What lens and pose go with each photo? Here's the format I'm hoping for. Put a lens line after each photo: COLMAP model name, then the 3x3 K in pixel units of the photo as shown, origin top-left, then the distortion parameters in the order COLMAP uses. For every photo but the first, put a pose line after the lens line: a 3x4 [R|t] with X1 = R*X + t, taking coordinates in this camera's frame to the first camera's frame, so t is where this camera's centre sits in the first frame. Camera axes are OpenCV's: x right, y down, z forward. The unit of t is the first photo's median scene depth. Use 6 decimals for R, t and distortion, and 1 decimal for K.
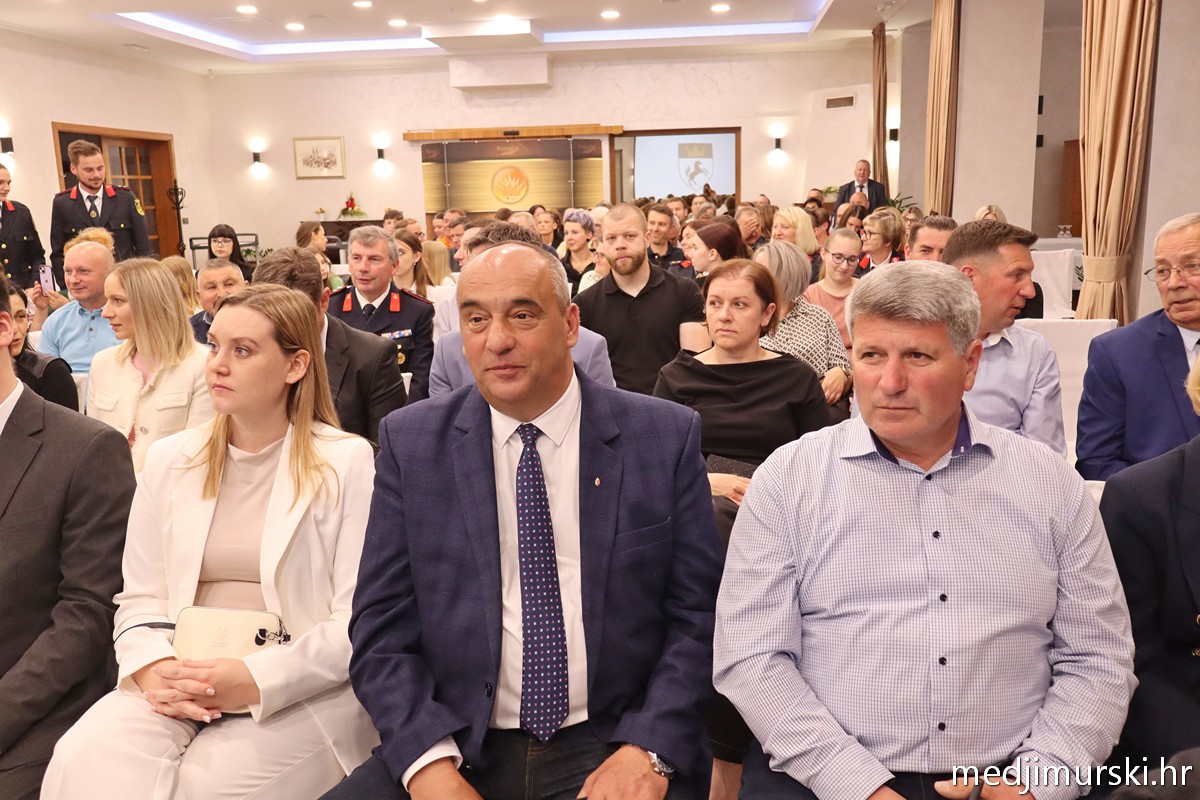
lens RADIAL K [[1045.0, 0, 600.0], [0, 1045.0, 400.0], [0, 0, 1]] dist [0.006670, 0.000093]
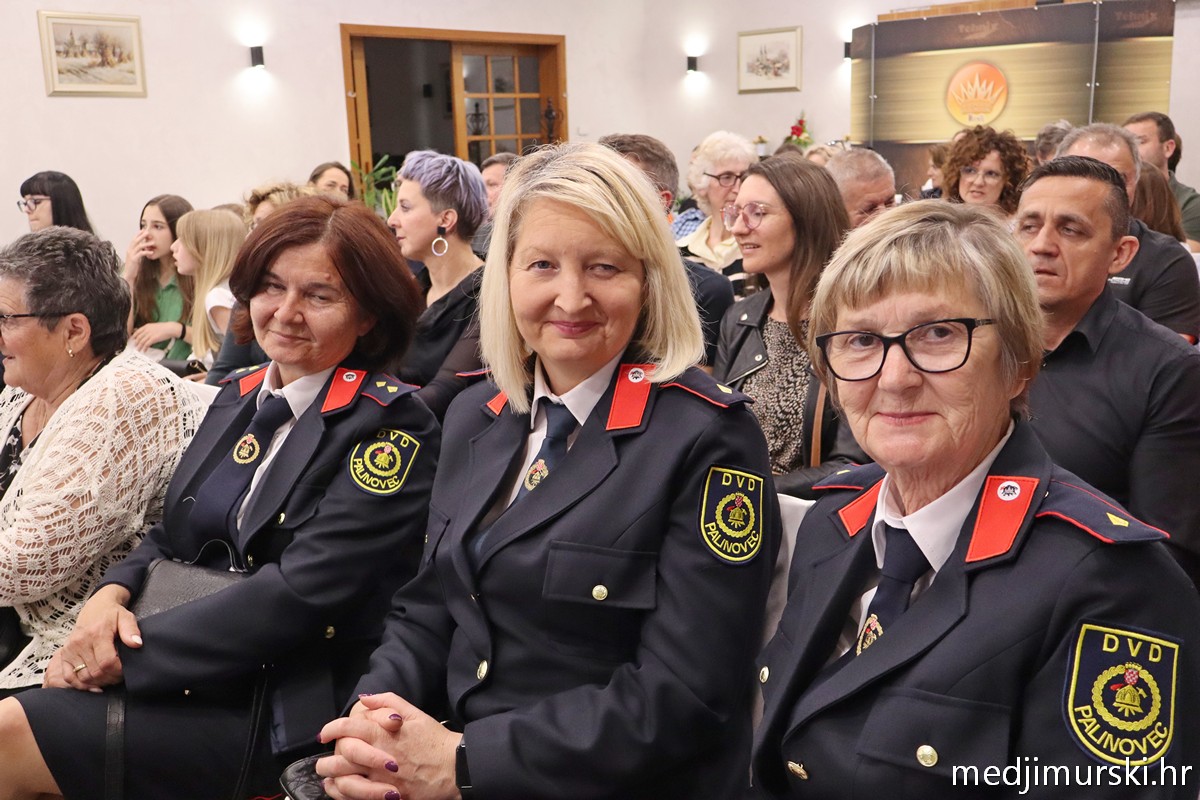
lens RADIAL K [[1188.6, 0, 579.0], [0, 1188.6, 402.3], [0, 0, 1]] dist [0.001351, -0.017542]
pose [[0.791169, 0.131839, -0.597219, 0.130729], [-0.106156, 0.991270, 0.078198, -0.064994], [0.602314, 0.001530, 0.798258, 0.340213]]
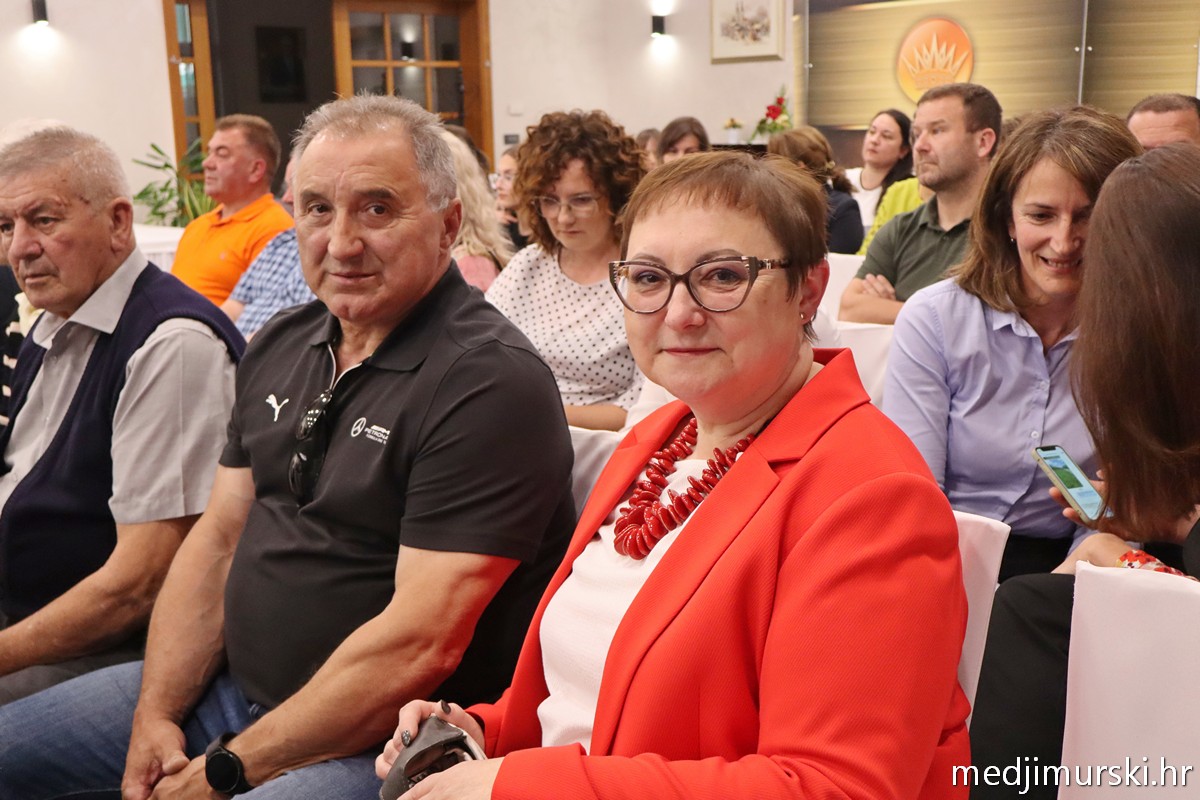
lens RADIAL K [[1362.0, 0, 597.9], [0, 1362.0, 419.3], [0, 0, 1]] dist [-0.000354, 0.001205]
pose [[0.738472, 0.151286, -0.657094, 0.163194], [-0.126376, 0.988290, 0.085512, -0.091118], [0.662336, 0.019892, 0.748943, 0.484031]]
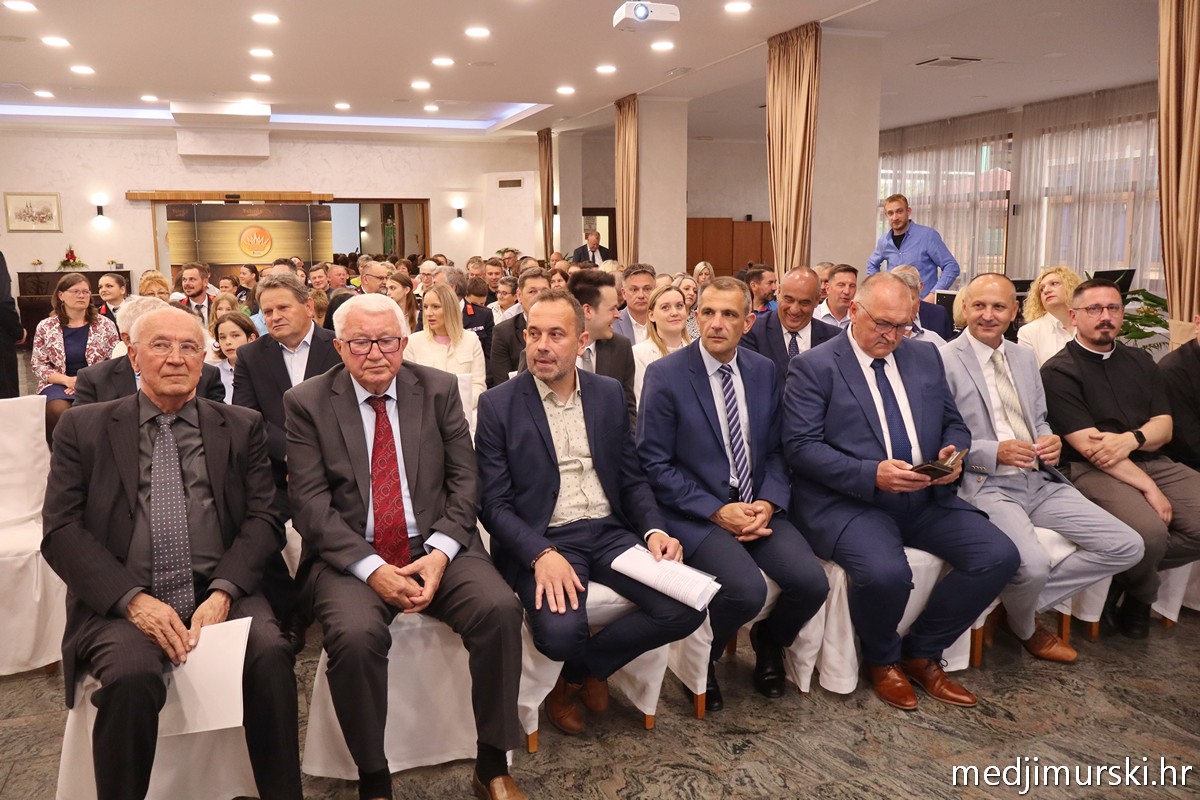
lens RADIAL K [[989.9, 0, 600.0], [0, 989.9, 400.0], [0, 0, 1]] dist [-0.015311, 0.009212]
pose [[0.907119, -0.045674, 0.418389, -0.188331], [0.065332, 0.997325, -0.032772, 0.028863], [-0.415773, 0.057062, 0.907677, -0.137540]]
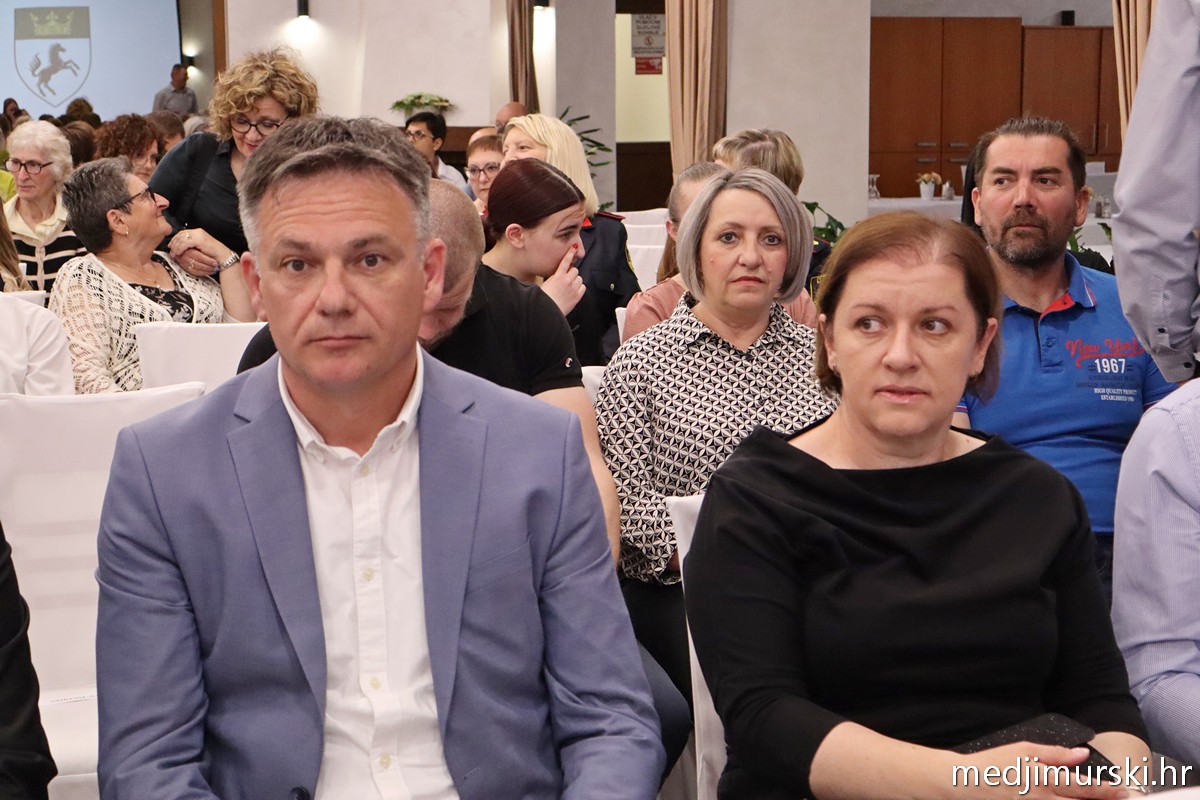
lens RADIAL K [[2121.1, 0, 600.0], [0, 2121.1, 400.0], [0, 0, 1]] dist [-0.063691, -0.225571]
pose [[0.935858, -0.029014, 0.351180, -0.050872], [0.050725, 0.997317, -0.052780, -0.004921], [-0.348706, 0.067208, 0.934819, 0.053193]]
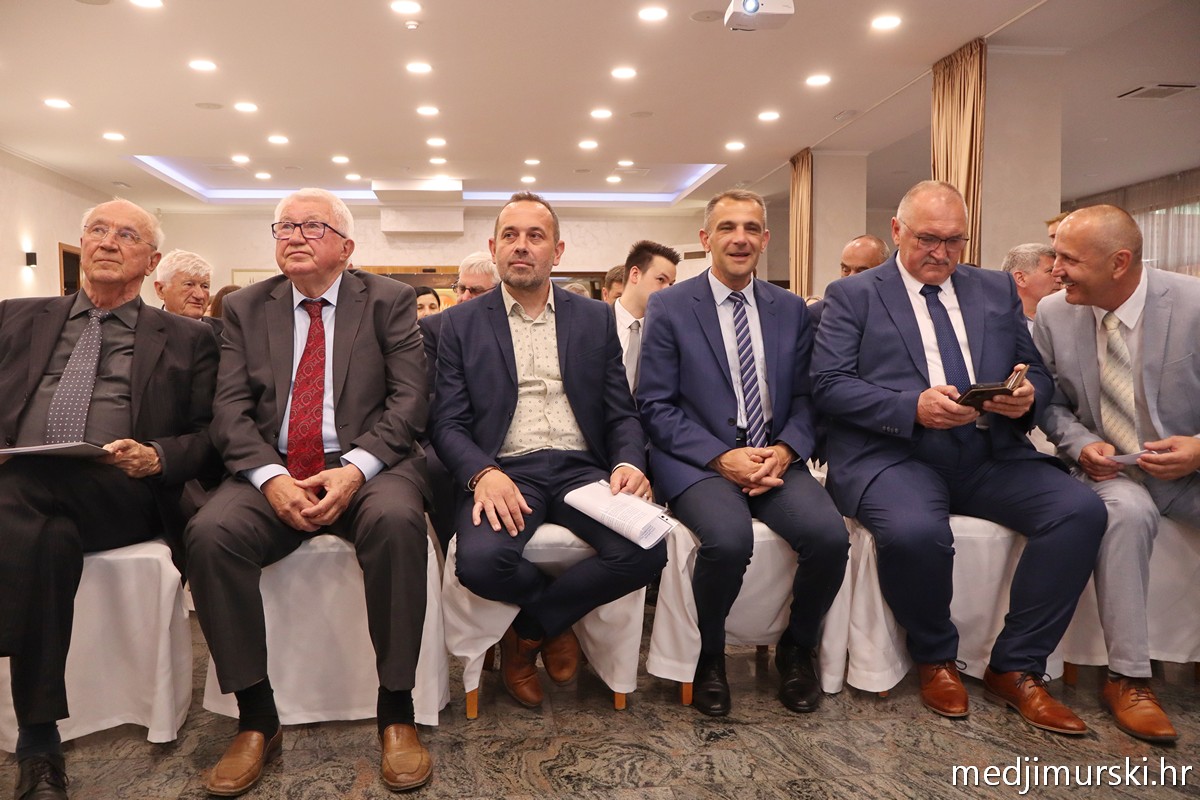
lens RADIAL K [[989.9, 0, 600.0], [0, 989.9, 400.0], [0, 0, 1]] dist [-0.018515, 0.010315]
pose [[0.977715, 0.008084, 0.209781, -0.134390], [0.023001, 0.989118, -0.145316, 0.063702], [-0.208673, 0.146903, 0.966889, -0.122713]]
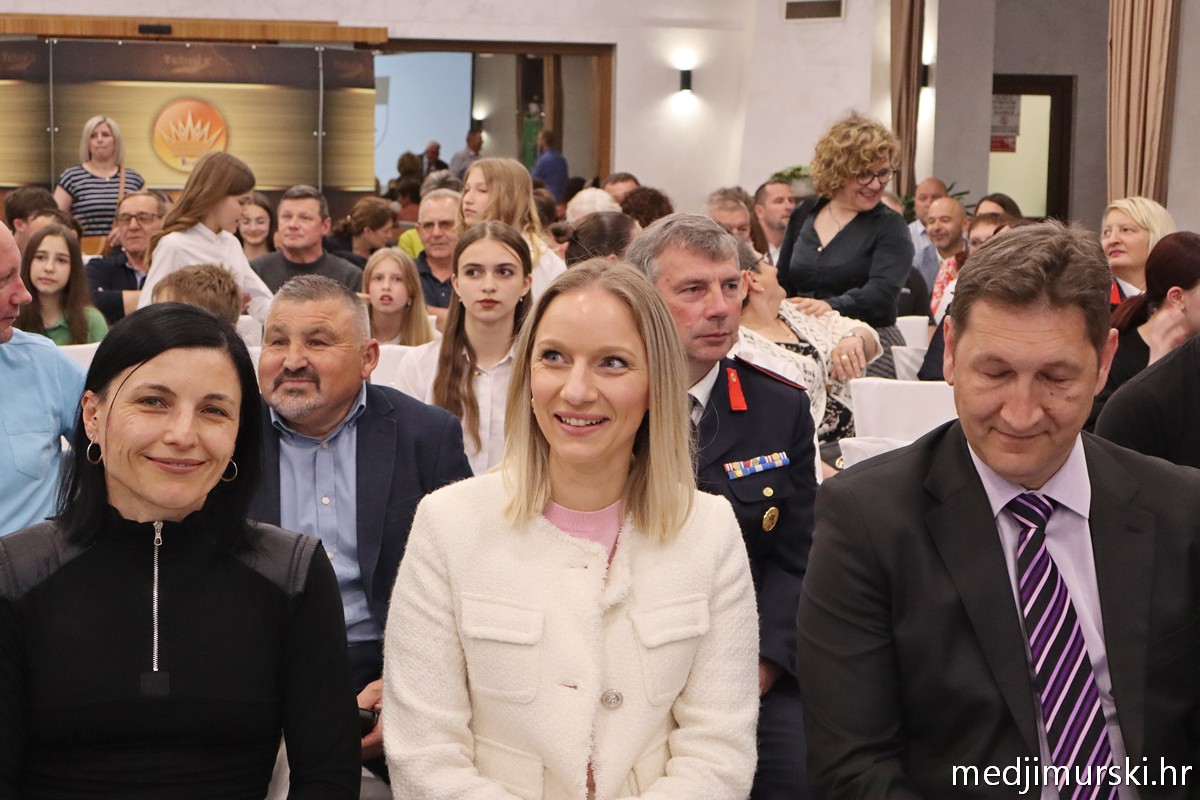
lens RADIAL K [[2051.3, 0, 600.0], [0, 2051.3, 400.0], [0, 0, 1]] dist [-0.018204, 0.058253]
pose [[0.966988, 0.013625, 0.254459, -0.128694], [0.007797, 0.996520, -0.082990, -0.005156], [-0.254704, 0.082235, 0.963516, 0.053162]]
